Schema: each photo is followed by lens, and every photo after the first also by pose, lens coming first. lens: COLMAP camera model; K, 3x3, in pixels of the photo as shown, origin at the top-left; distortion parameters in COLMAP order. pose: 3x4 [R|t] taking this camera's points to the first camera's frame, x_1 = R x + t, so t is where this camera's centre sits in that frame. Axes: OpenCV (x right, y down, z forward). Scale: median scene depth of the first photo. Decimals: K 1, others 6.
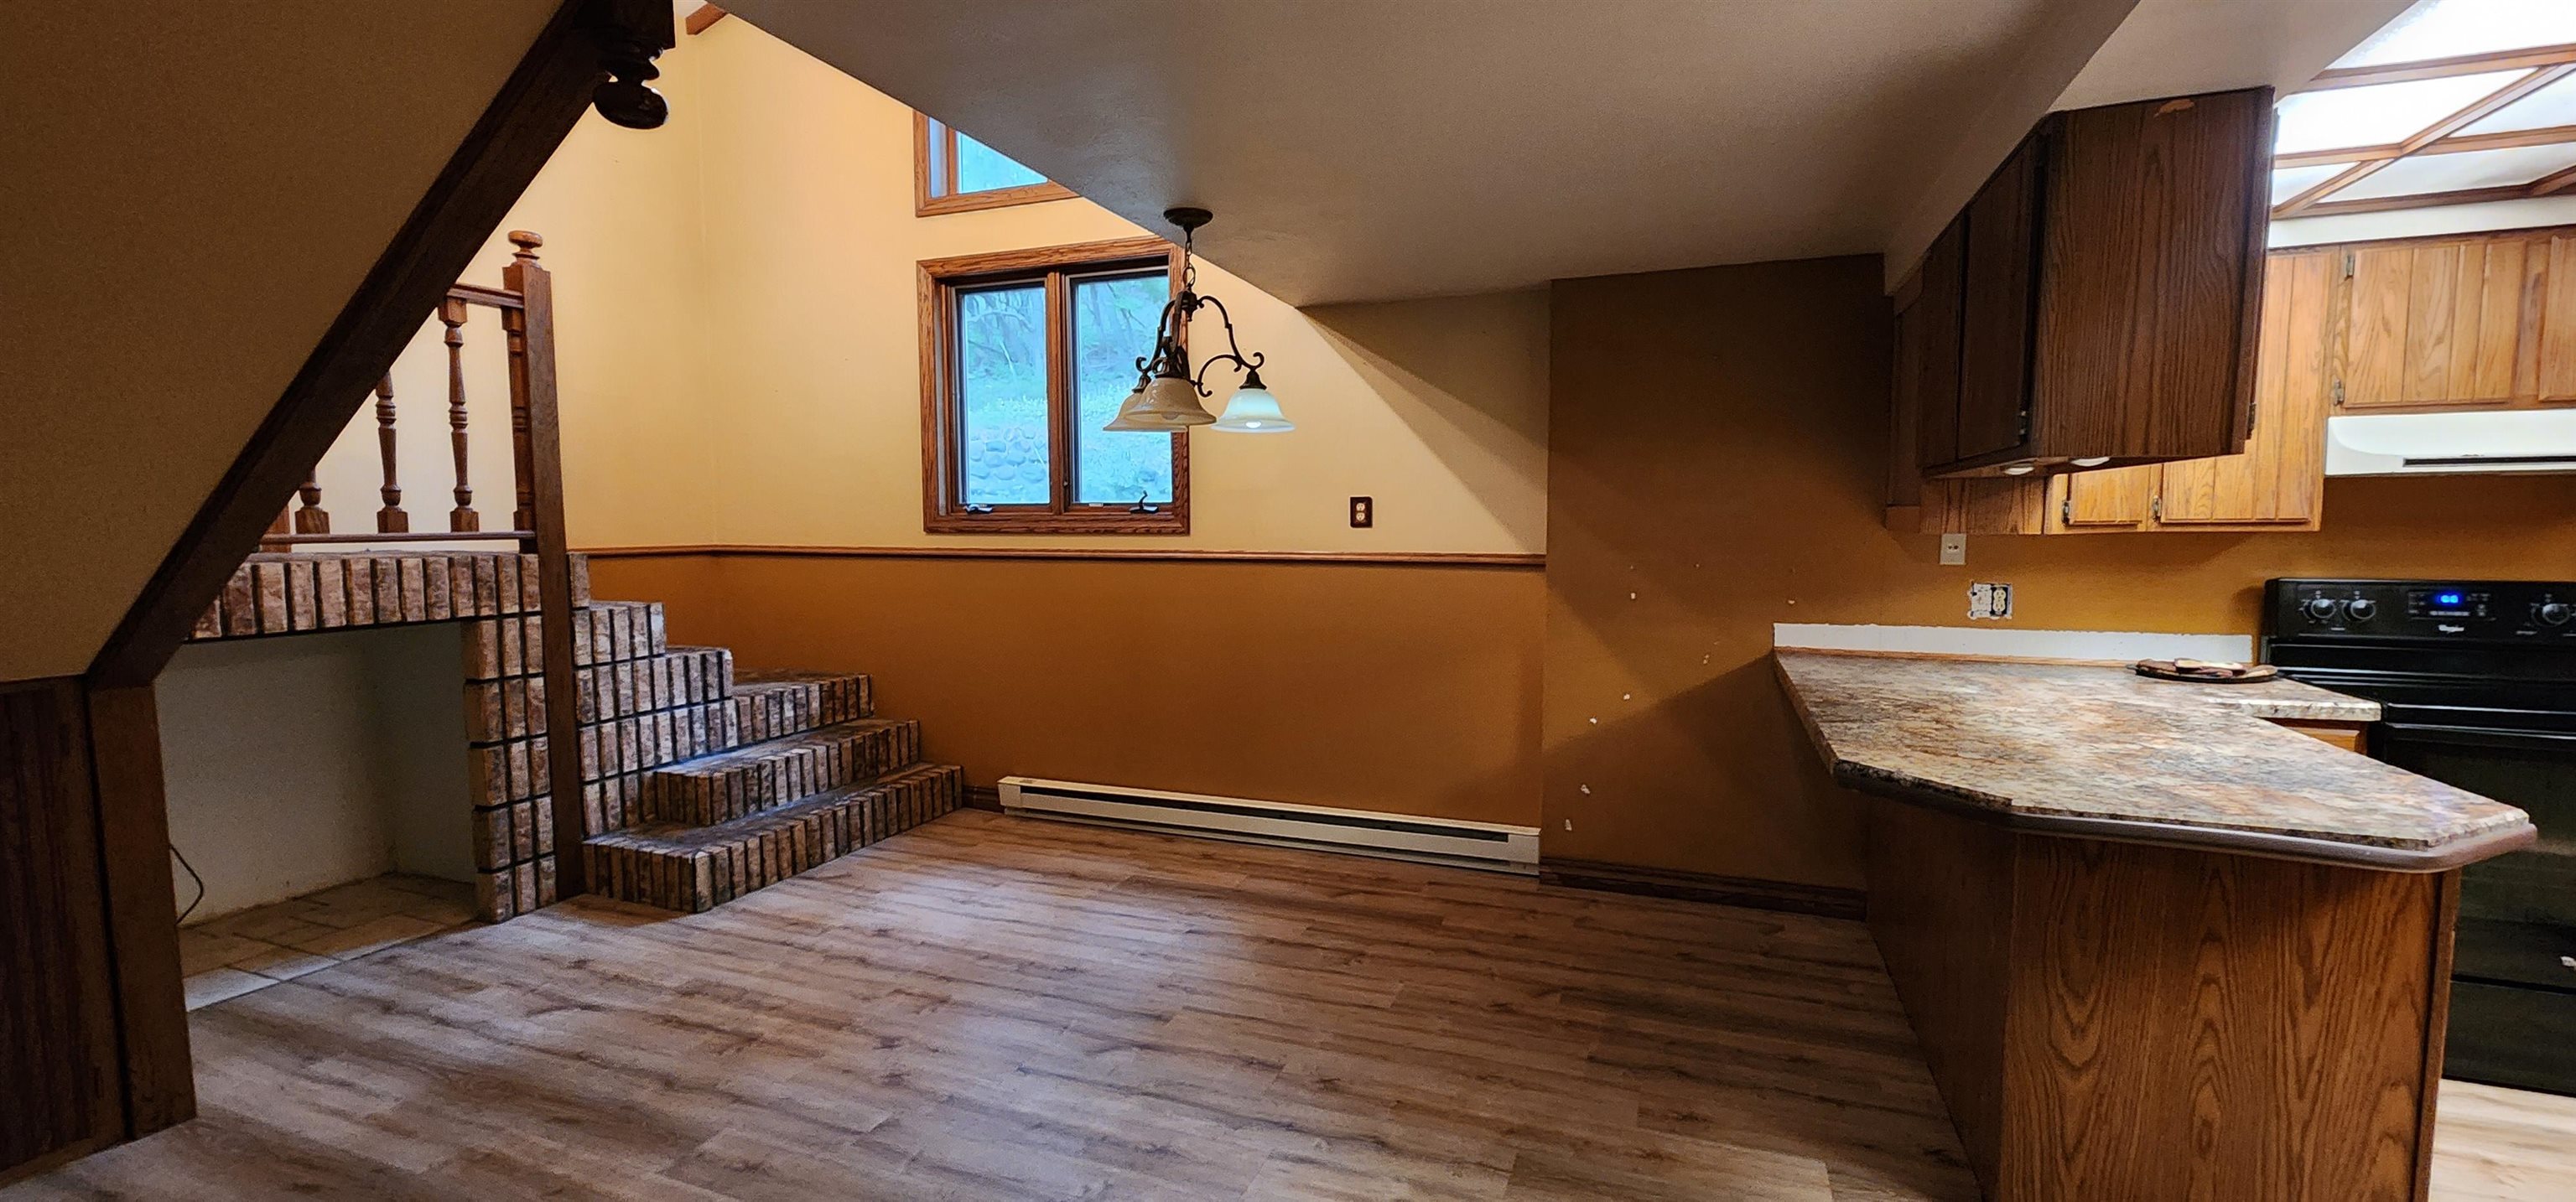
lens RADIAL K [[1055.9, 0, 1289.3], [0, 1055.9, 608.1], [0, 0, 1]] dist [-0.002418, 0.000578]
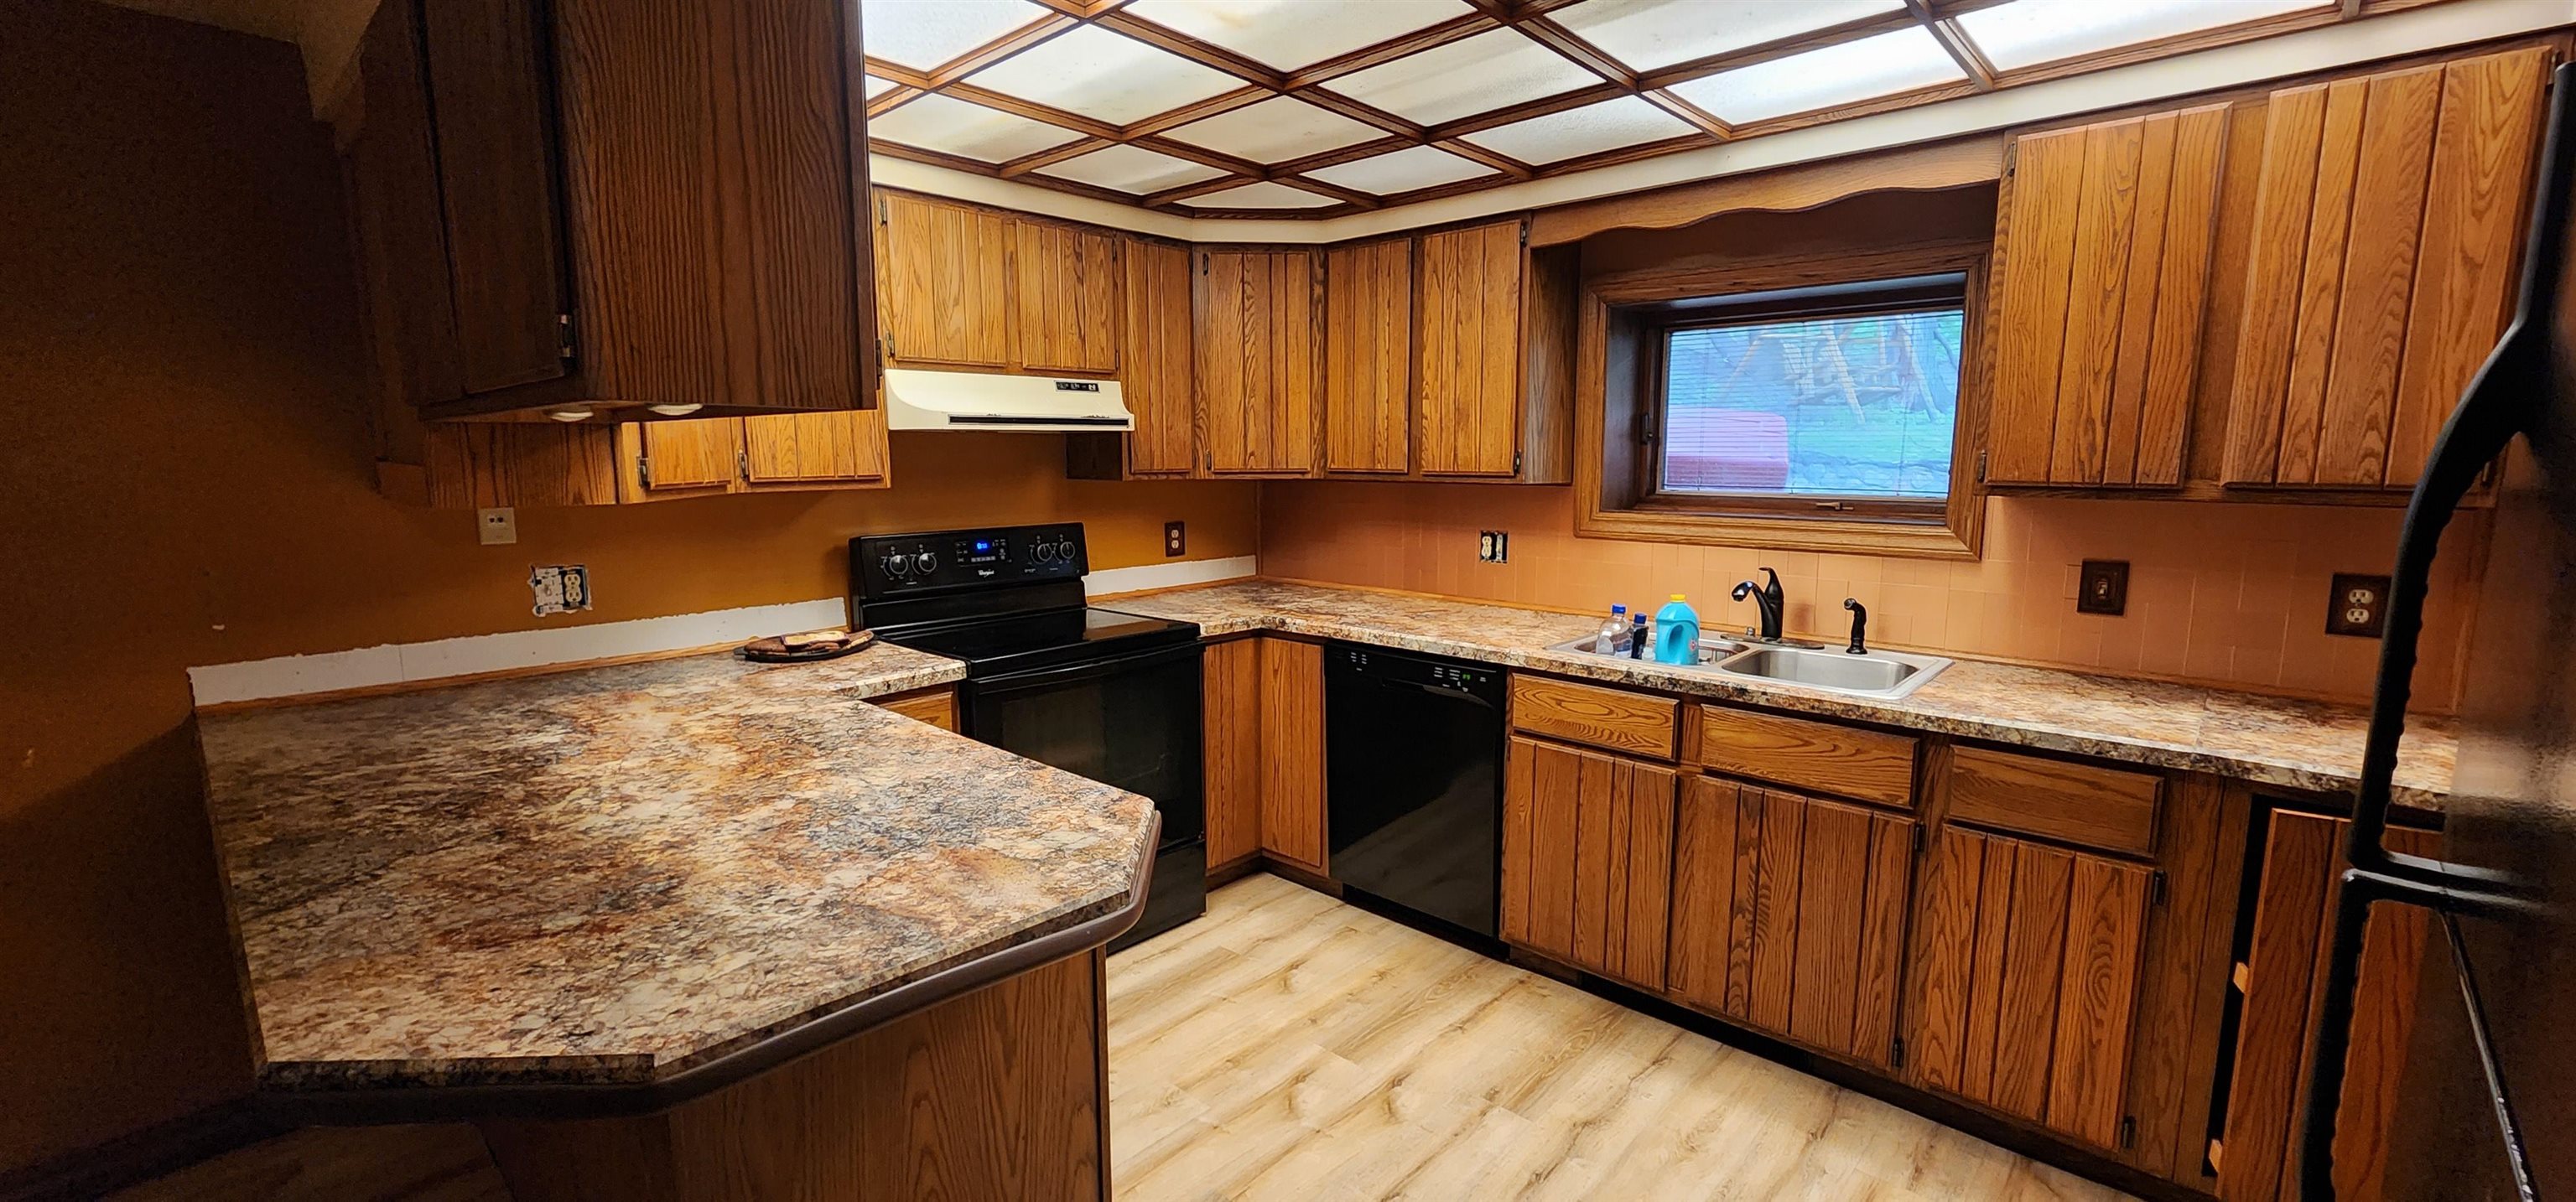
lens RADIAL K [[1055.9, 0, 1285.0], [0, 1055.9, 604.4], [0, 0, 1]] dist [-0.002418, 0.000578]
pose [[0.374390, -0.131393, 0.917915, 0.202751], [0.078525, 0.990846, 0.109805, -0.043926], [-0.923940, 0.030969, 0.381281, 0.290793]]
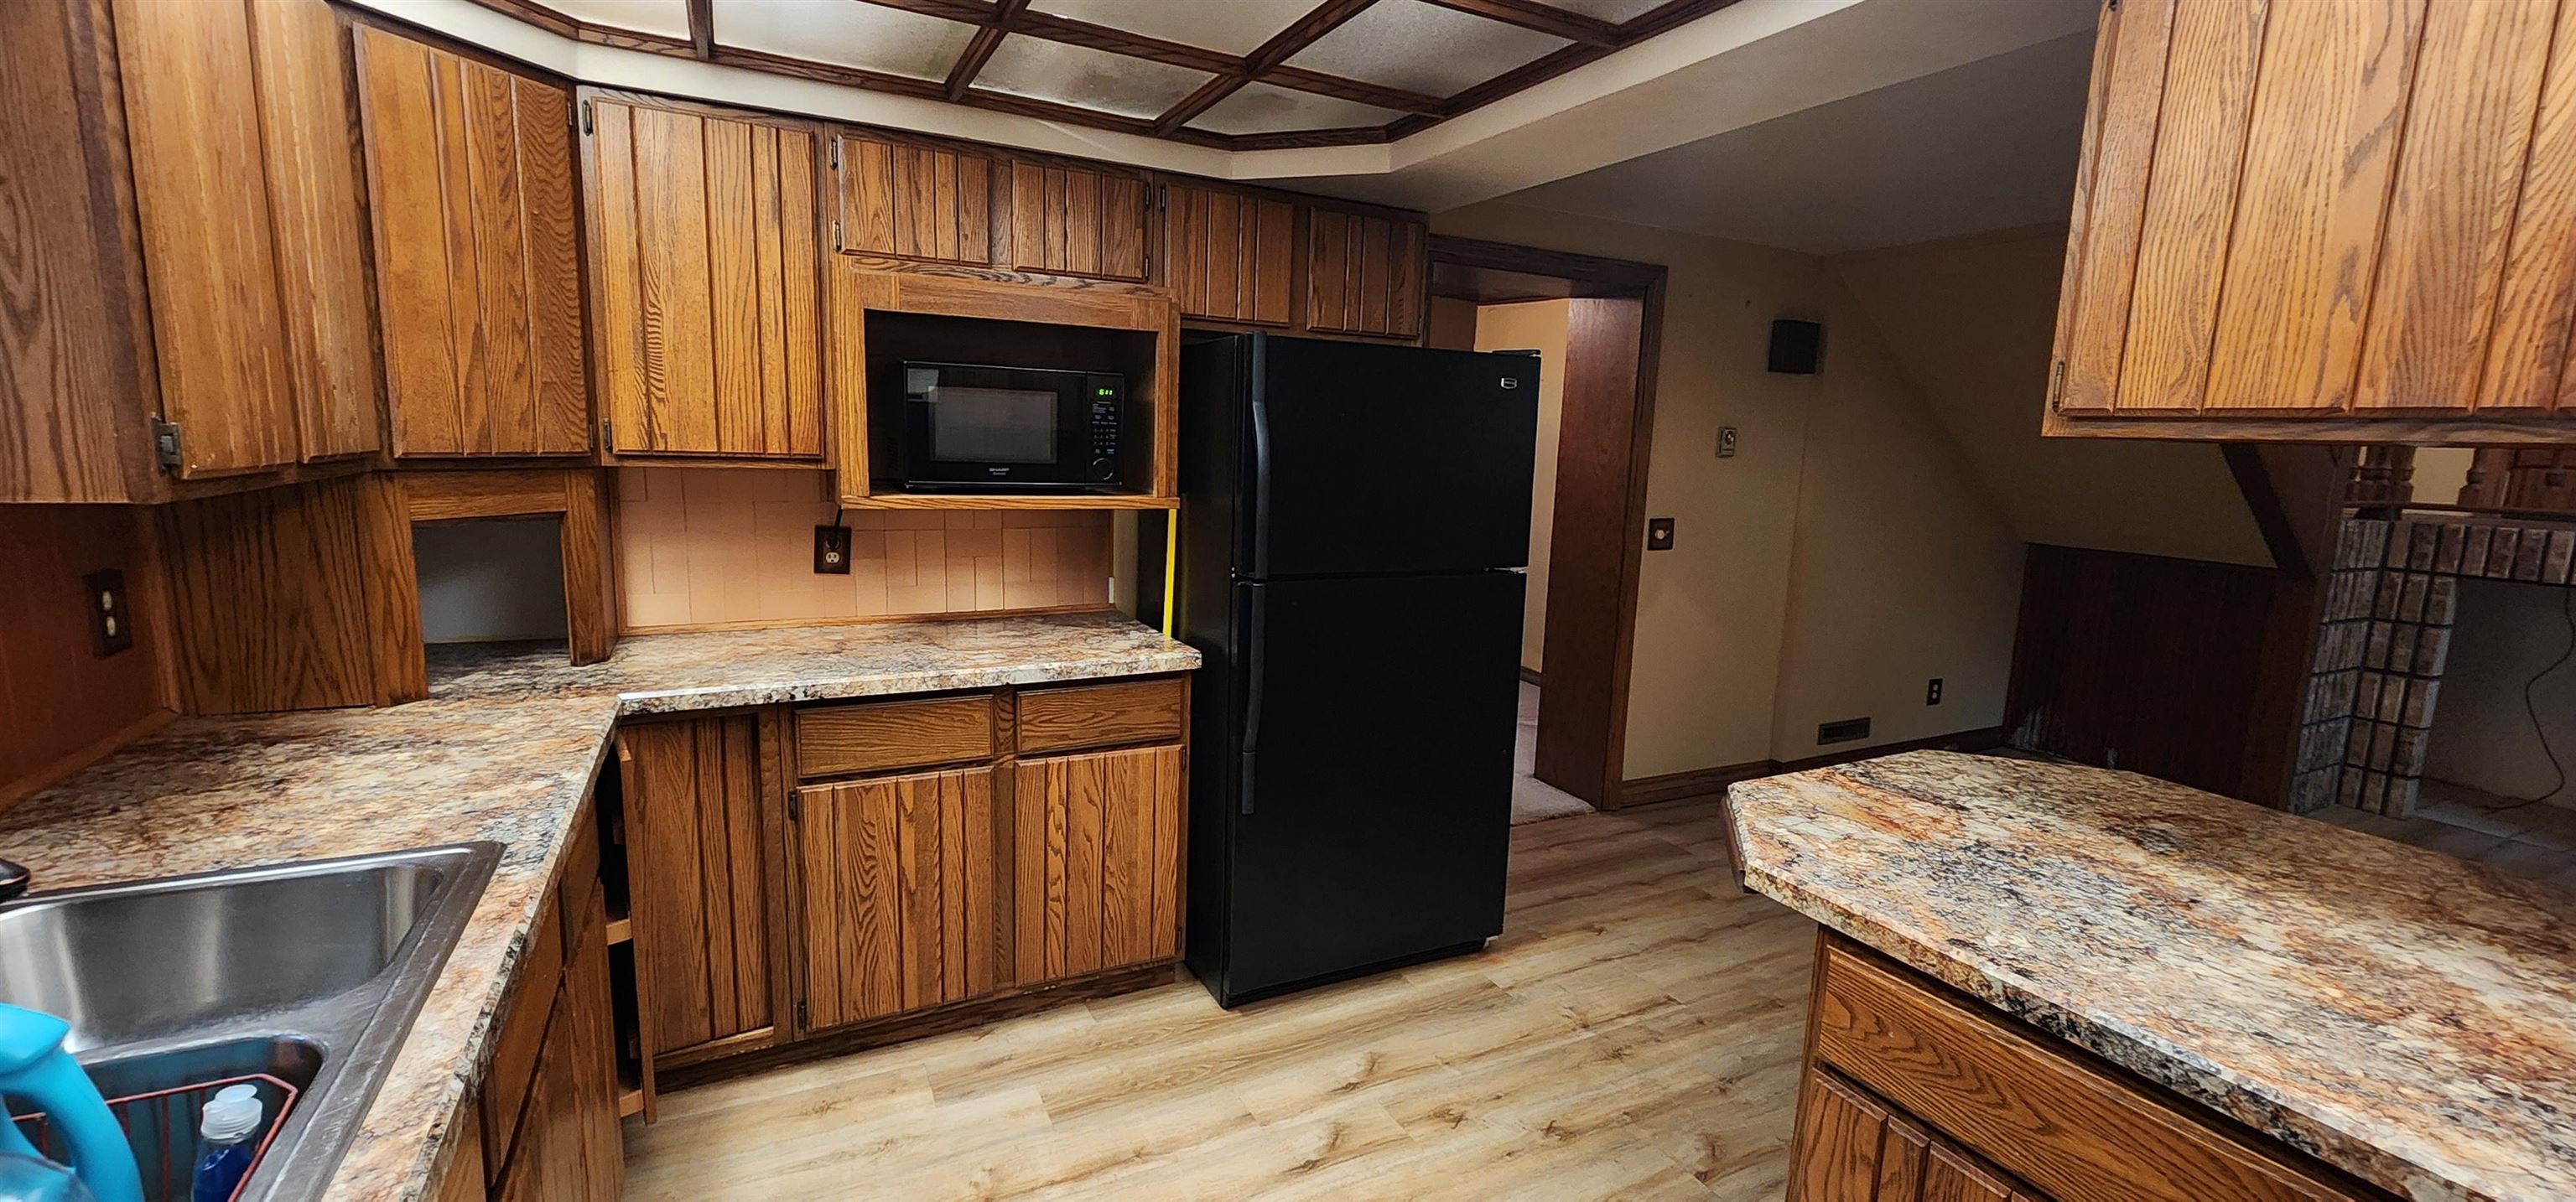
lens RADIAL K [[1055.9, 0, 1297.2], [0, 1055.9, 607.9], [0, 0, 1]] dist [-0.002418, 0.000578]
pose [[-0.663397, 0.098575, -0.741747, 1.149214], [-0.096060, 0.971863, 0.215070, -0.085595], [0.742076, 0.213929, -0.635261, 0.694015]]
